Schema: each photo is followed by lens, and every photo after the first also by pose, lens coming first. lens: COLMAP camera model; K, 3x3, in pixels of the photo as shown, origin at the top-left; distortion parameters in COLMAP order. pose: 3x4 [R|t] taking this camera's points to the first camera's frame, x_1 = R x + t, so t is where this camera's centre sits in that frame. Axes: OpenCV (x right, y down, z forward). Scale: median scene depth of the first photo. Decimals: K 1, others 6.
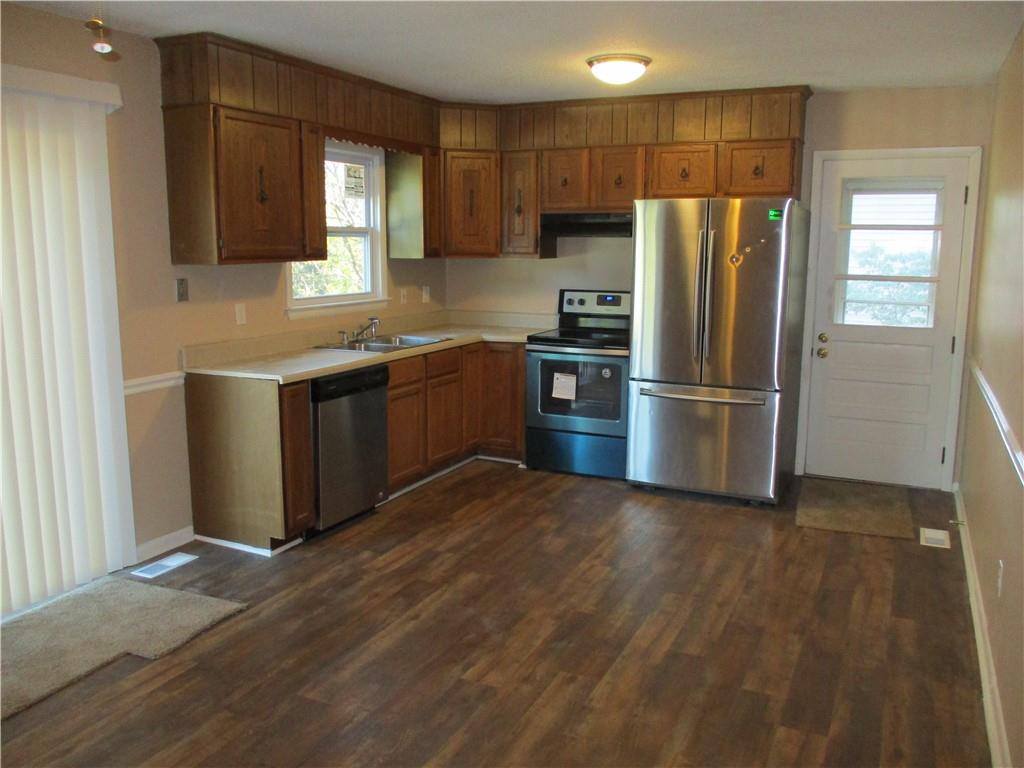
lens RADIAL K [[855.5, 0, 515.4], [0, 855.5, 370.5], [0, 0, 1]] dist [-0.025781, 0.009660]
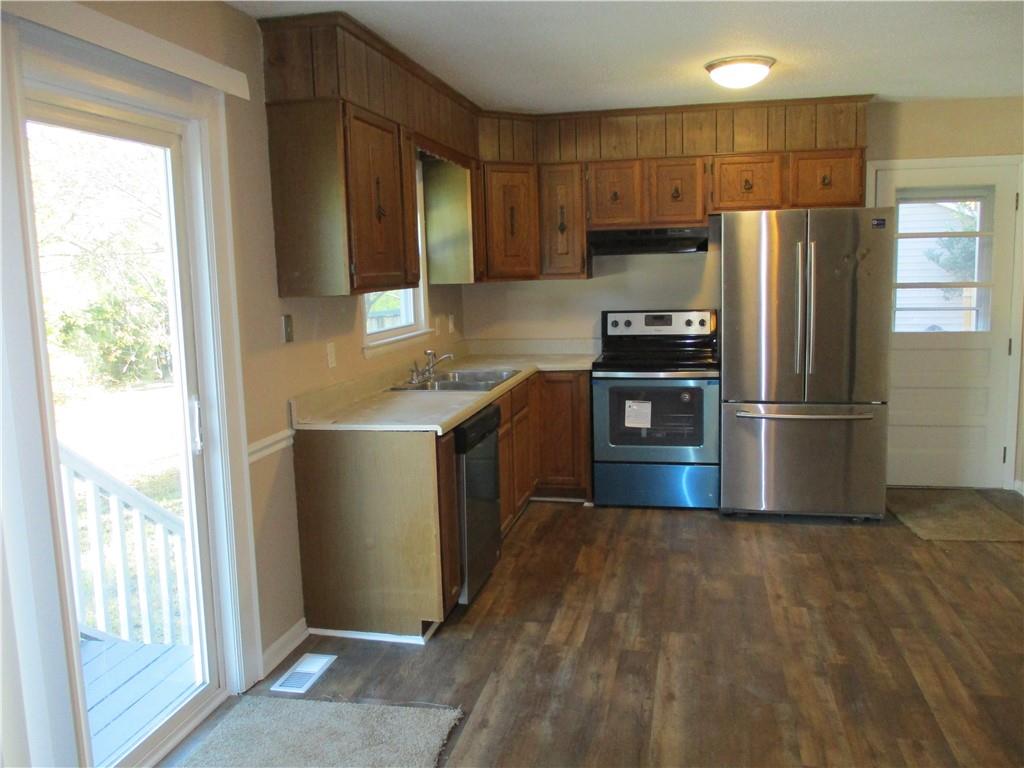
lens RADIAL K [[855.5, 0, 513.9], [0, 855.5, 368.3], [0, 0, 1]] dist [-0.025781, 0.009660]
pose [[0.973592, -0.058301, 0.220724, -0.346364], [0.065366, 0.997552, -0.024835, -0.021269], [-0.218735, 0.038607, 0.975020, 0.153104]]
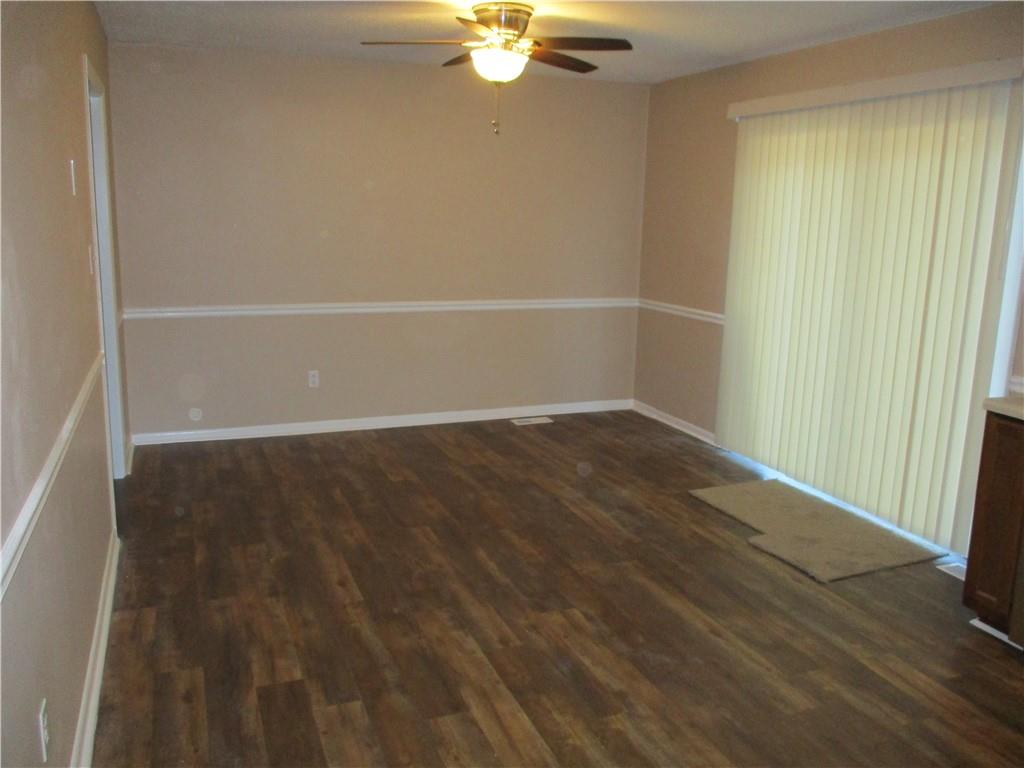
lens RADIAL K [[855.5, 0, 513.2], [0, 855.5, 387.0], [0, 0, 1]] dist [-0.025781, 0.009660]
pose [[-0.686961, 0.127607, -0.715402, 0.505827], [-0.138062, 0.943613, 0.300887, -0.155786], [0.713458, 0.305468, -0.630608, 1.056490]]
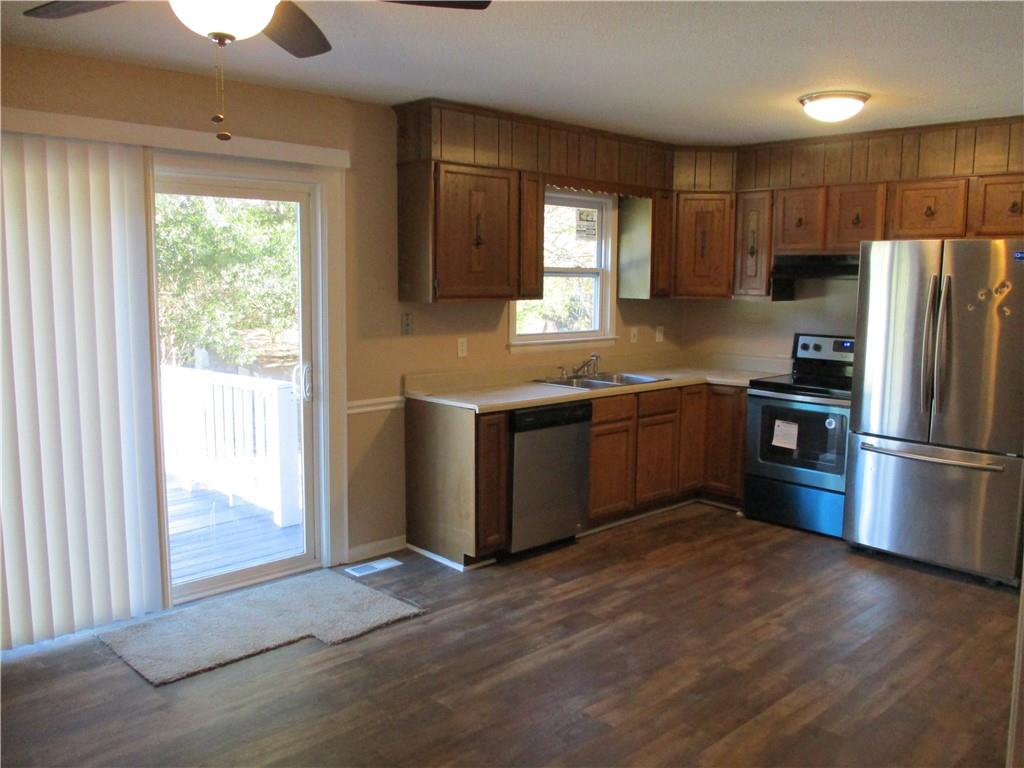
lens RADIAL K [[855.5, 0, 516.3], [0, 855.5, 368.6], [0, 0, 1]] dist [-0.025781, 0.009660]
pose [[0.933511, 0.045344, -0.355670, 0.141308], [-0.060864, 0.997615, -0.032561, -0.007239], [0.353345, 0.052043, 0.934044, -0.002195]]
